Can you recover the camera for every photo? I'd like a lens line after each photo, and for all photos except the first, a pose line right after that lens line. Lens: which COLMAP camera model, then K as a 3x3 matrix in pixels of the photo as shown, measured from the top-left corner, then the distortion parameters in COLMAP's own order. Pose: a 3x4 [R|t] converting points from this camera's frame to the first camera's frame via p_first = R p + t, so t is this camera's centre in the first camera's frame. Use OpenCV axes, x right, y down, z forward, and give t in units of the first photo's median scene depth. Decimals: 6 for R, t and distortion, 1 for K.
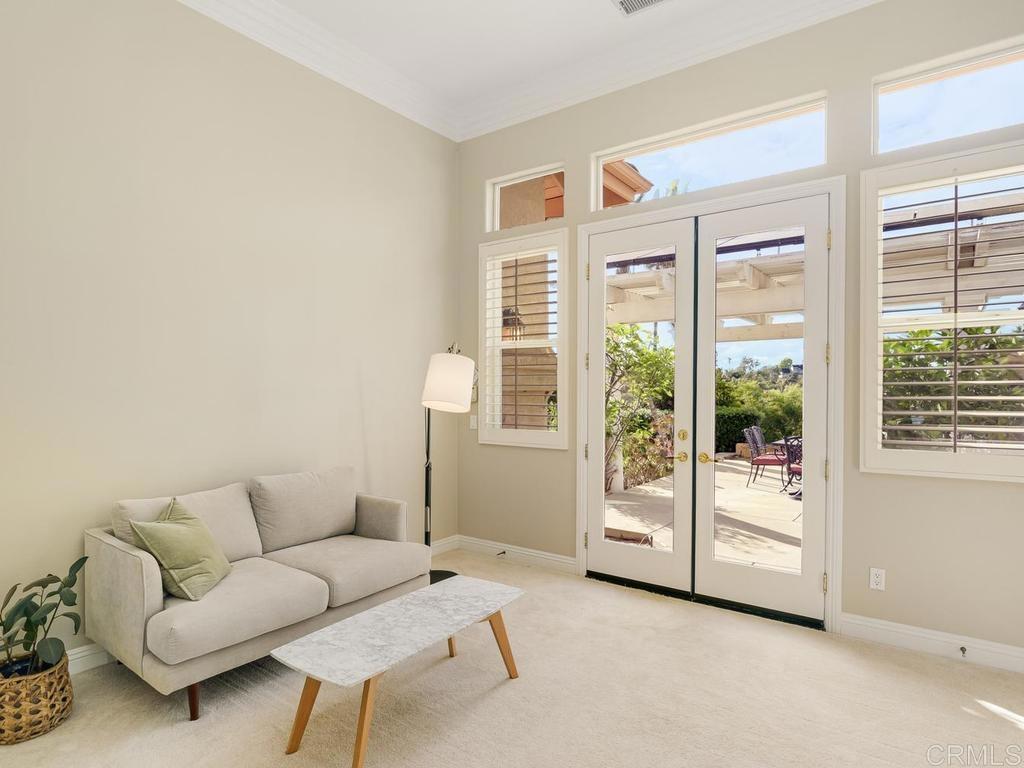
lens RADIAL K [[565.5, 0, 505.1], [0, 565.5, 397.5], [0, 0, 1]] dist [-0.029976, -0.001093]
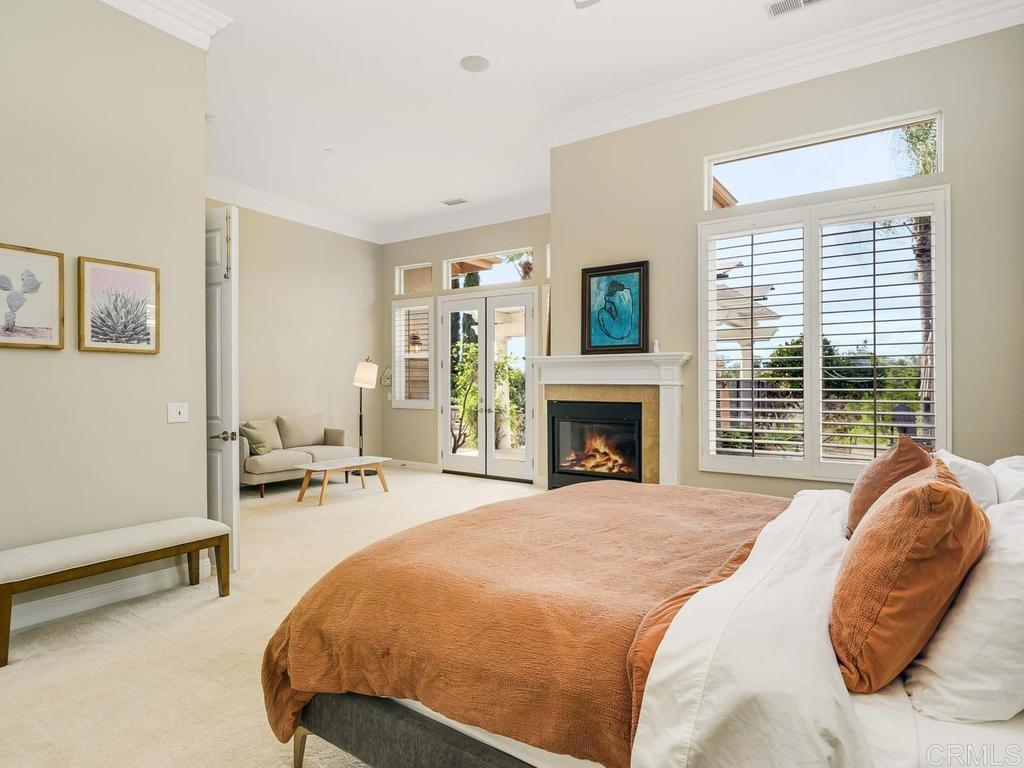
lens RADIAL K [[565.5, 0, 505.1], [0, 565.5, 397.5], [0, 0, 1]] dist [-0.029976, -0.001093]
pose [[0.999332, -0.002623, 0.036457, 0.303436], [0.002302, 0.999958, 0.008844, 0.036505], [-0.036479, -0.008754, 0.999296, -1.031004]]
